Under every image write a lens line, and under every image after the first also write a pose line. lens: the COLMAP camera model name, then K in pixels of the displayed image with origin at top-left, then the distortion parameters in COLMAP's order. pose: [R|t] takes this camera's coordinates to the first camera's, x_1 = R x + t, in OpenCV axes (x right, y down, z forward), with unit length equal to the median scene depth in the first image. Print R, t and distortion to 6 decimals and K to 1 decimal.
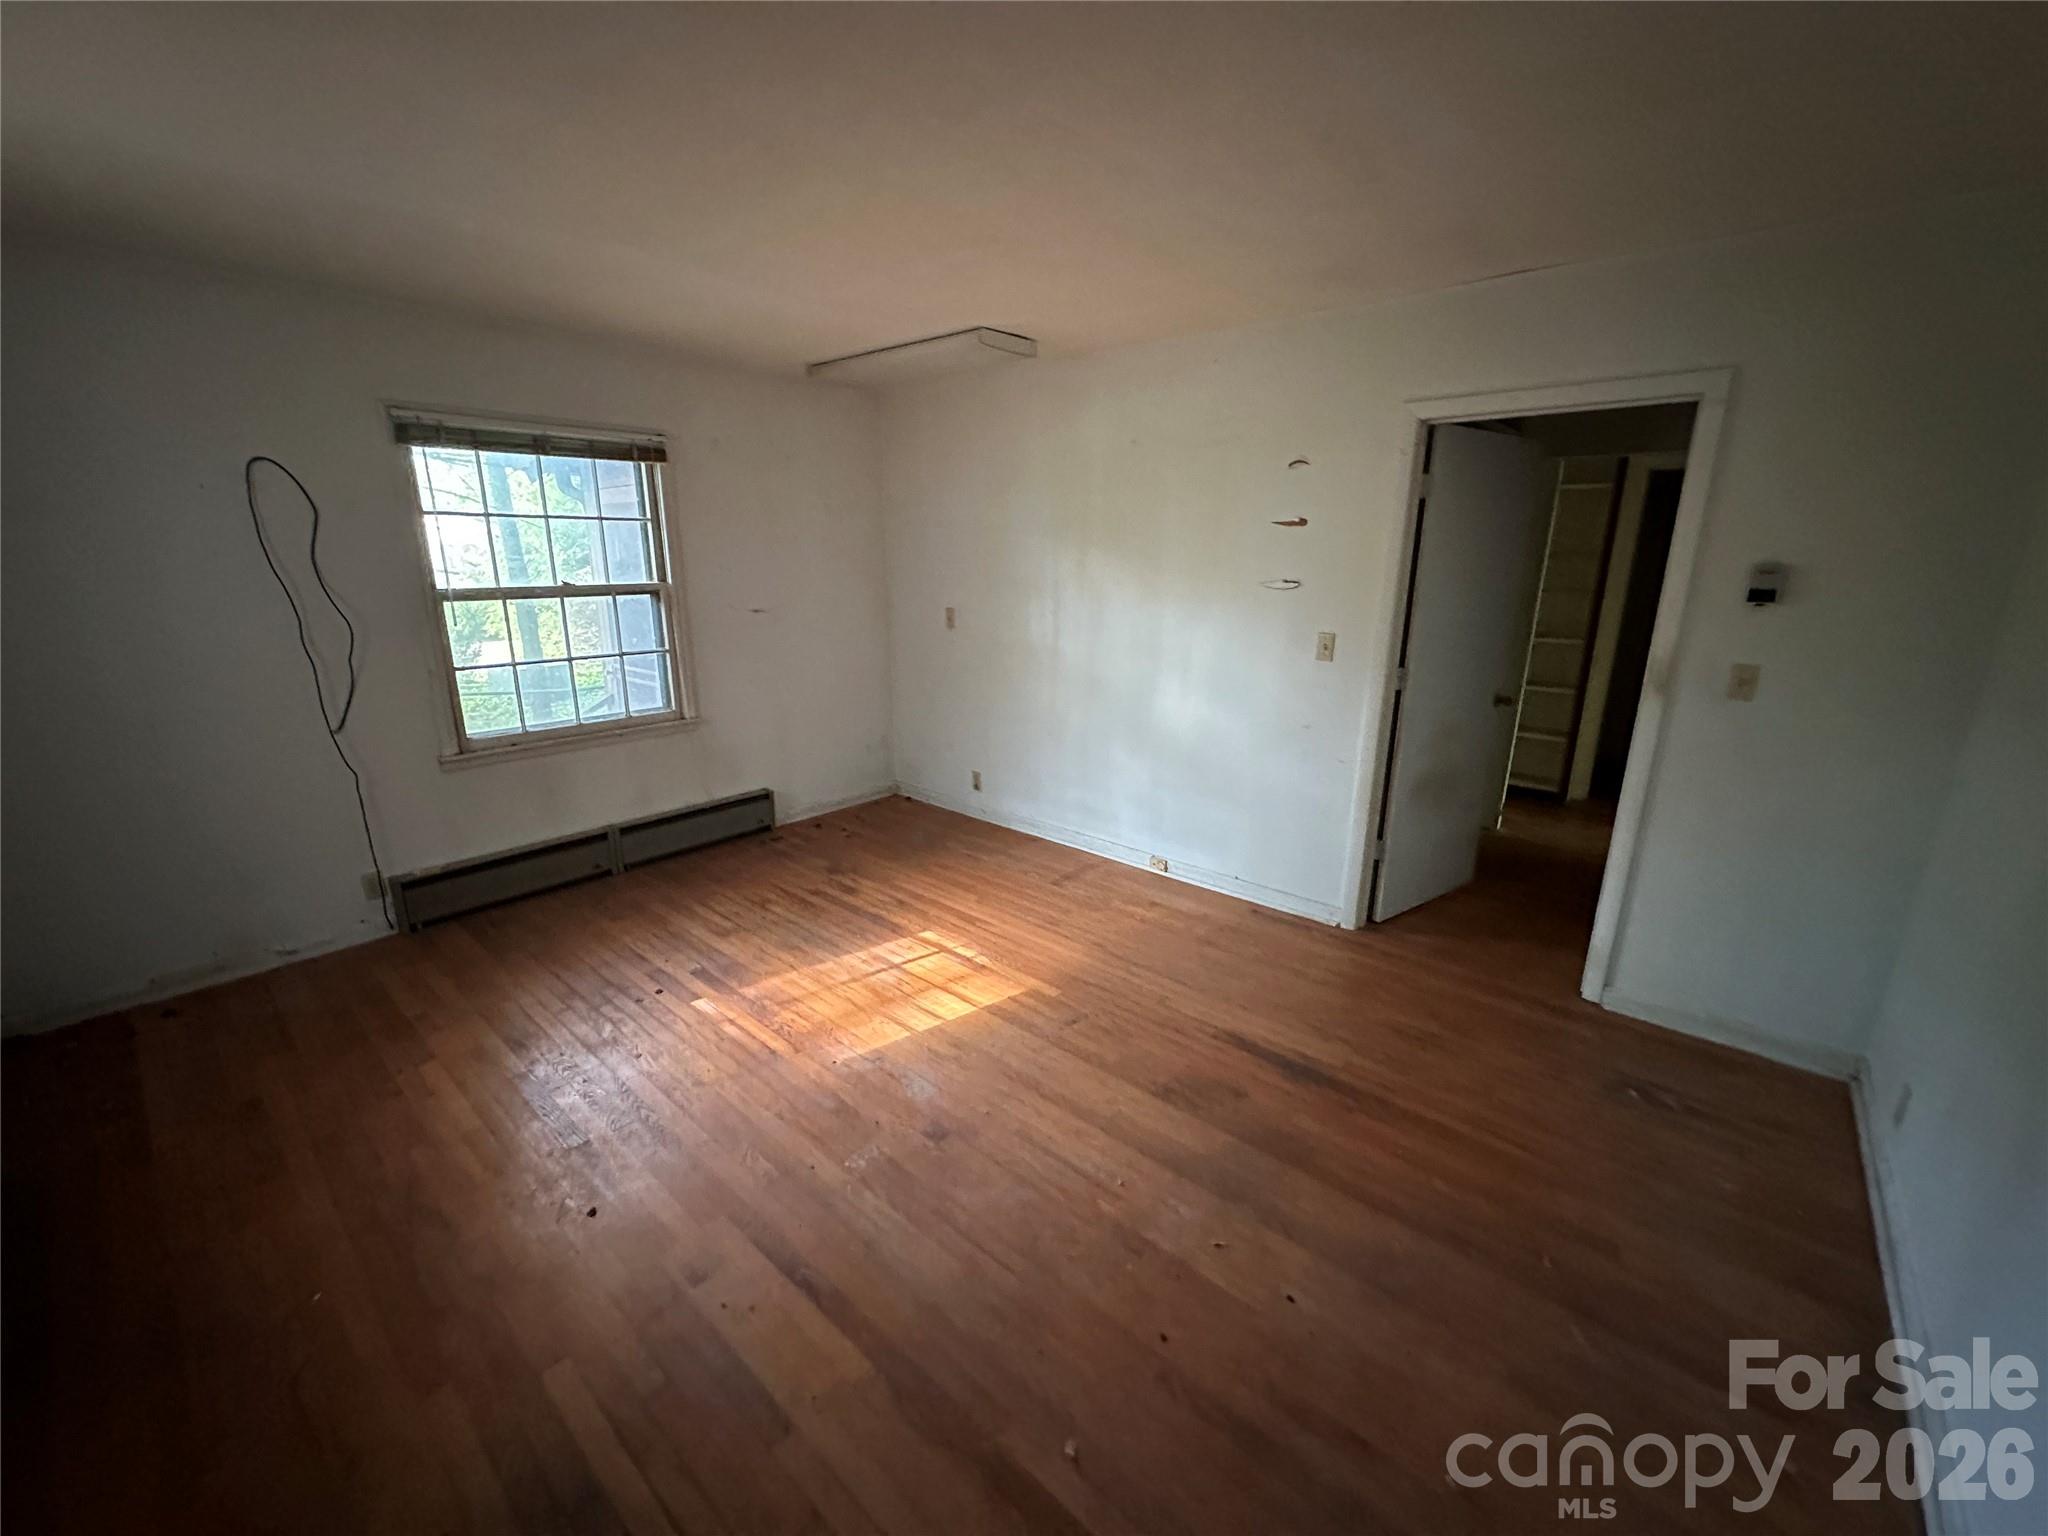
lens RADIAL K [[824.0, 0, 1022.8], [0, 824.0, 772.2], [0, 0, 1]] dist [-0.000792, 0.000175]
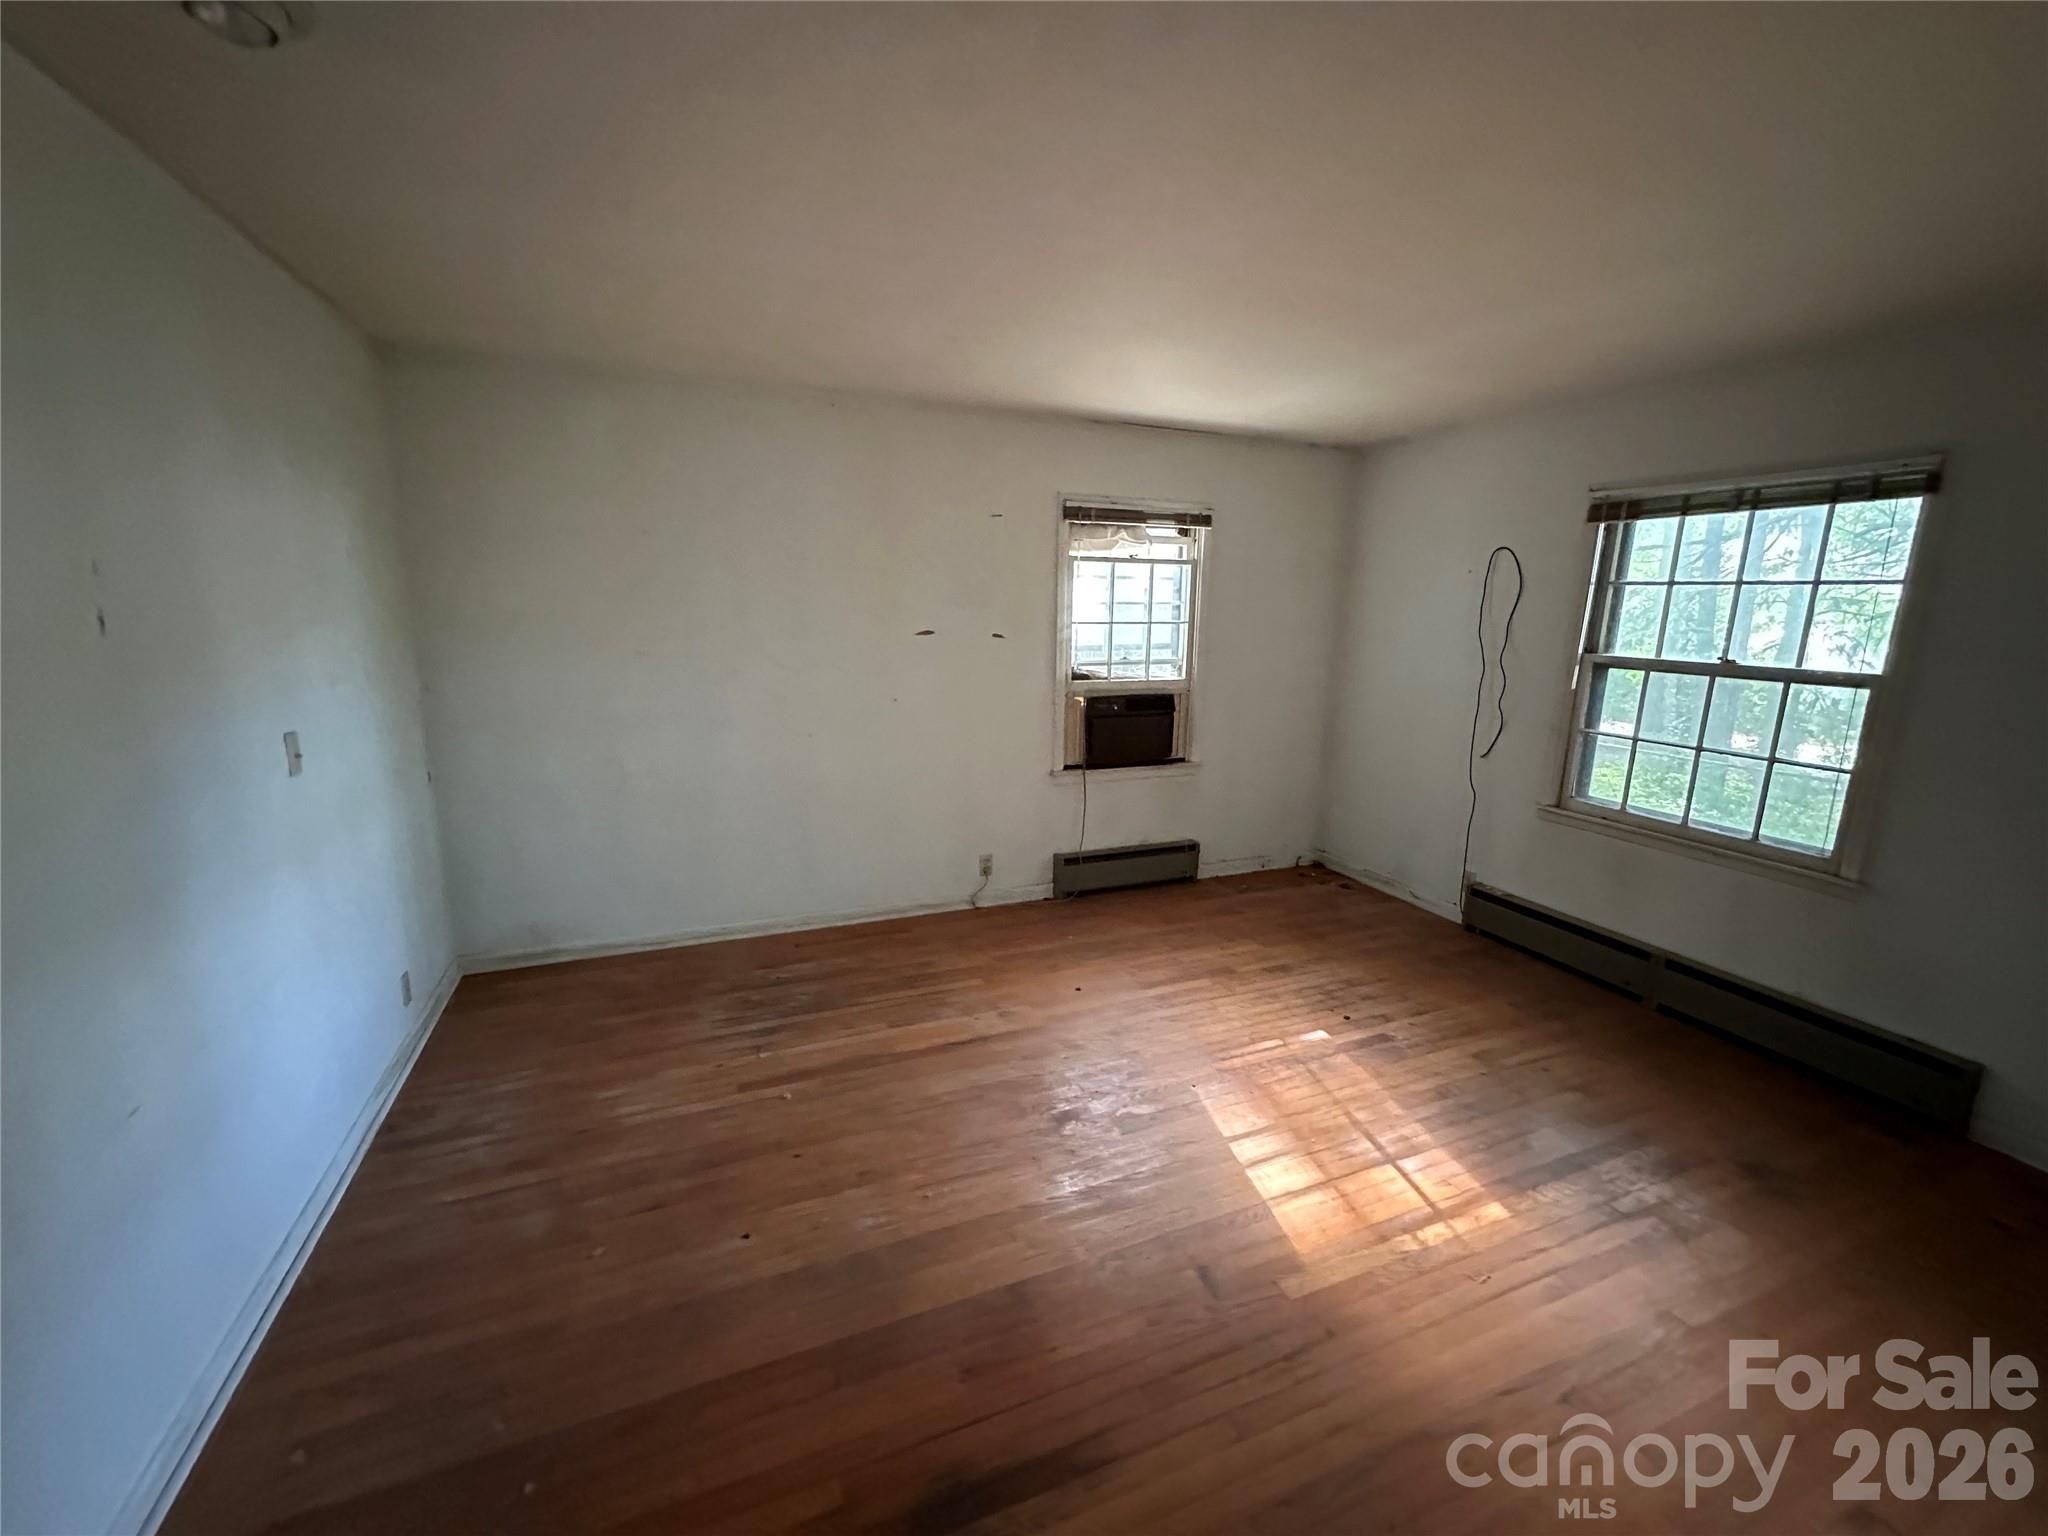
lens RADIAL K [[824.0, 0, 1022.8], [0, 824.0, 772.2], [0, 0, 1]] dist [-0.000792, 0.000175]
pose [[-0.449788, 0.169794, -0.876847, 0.600438], [-0.258447, 0.915017, 0.309758, -0.235605], [0.854925, 0.365944, -0.367680, 0.868650]]
